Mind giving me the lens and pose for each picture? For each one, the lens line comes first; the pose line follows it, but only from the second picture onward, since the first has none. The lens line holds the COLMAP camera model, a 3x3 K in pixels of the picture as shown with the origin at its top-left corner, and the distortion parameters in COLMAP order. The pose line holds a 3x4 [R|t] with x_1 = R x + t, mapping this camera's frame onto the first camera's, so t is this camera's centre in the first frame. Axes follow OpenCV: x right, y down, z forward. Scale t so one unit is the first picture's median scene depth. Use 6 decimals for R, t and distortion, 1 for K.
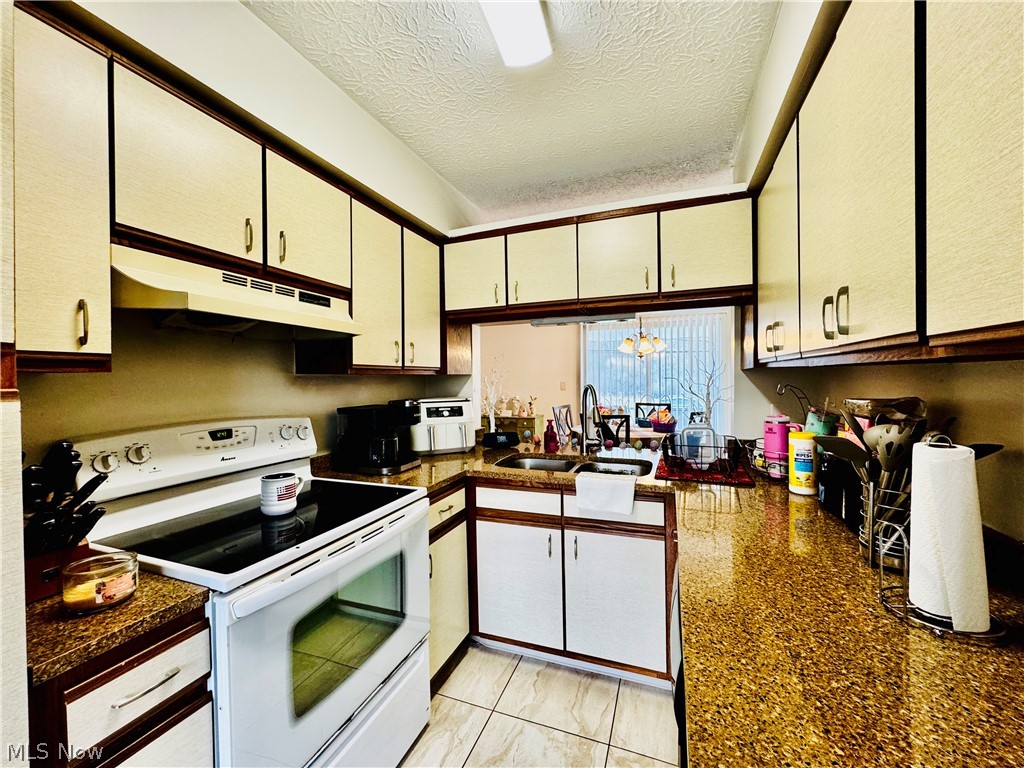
lens RADIAL K [[407.9, 0, 512.0], [0, 407.9, 384.0], [0, 0, 1]] dist [0.000379, 0.000131]
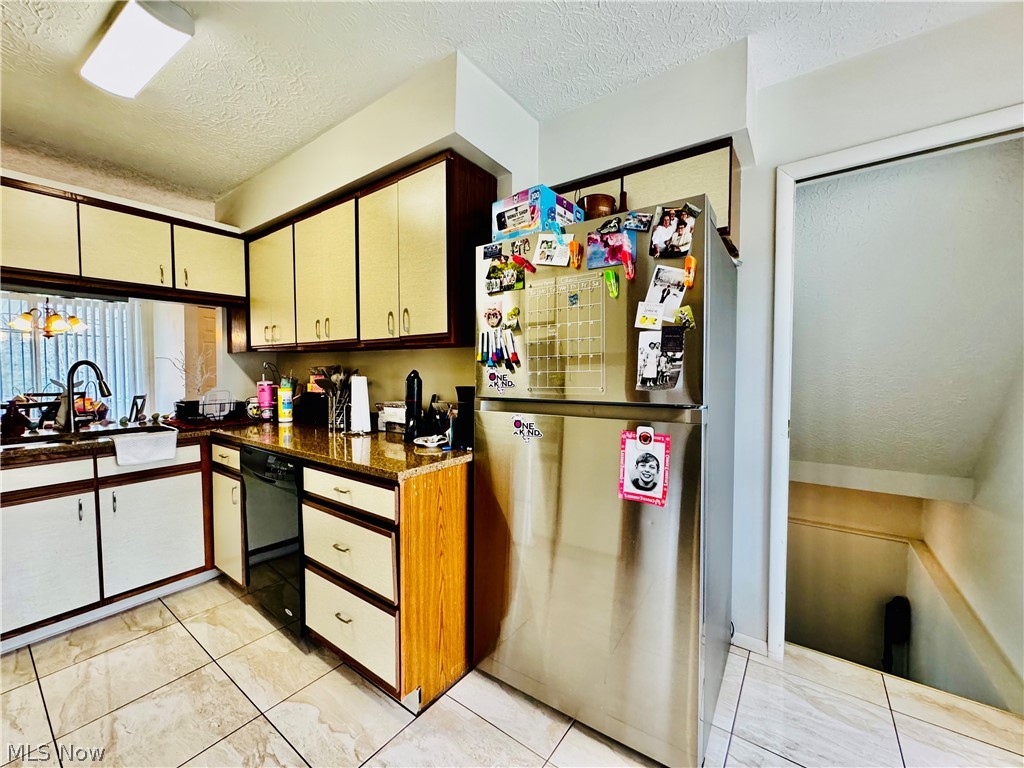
lens RADIAL K [[407.9, 0, 512.0], [0, 407.9, 384.0], [0, 0, 1]] dist [0.000379, 0.000131]
pose [[0.253186, -0.023919, 0.967122, -0.648418], [0.012508, 0.999692, 0.021450, 0.062647], [-0.967337, 0.006666, 0.253407, -0.355439]]
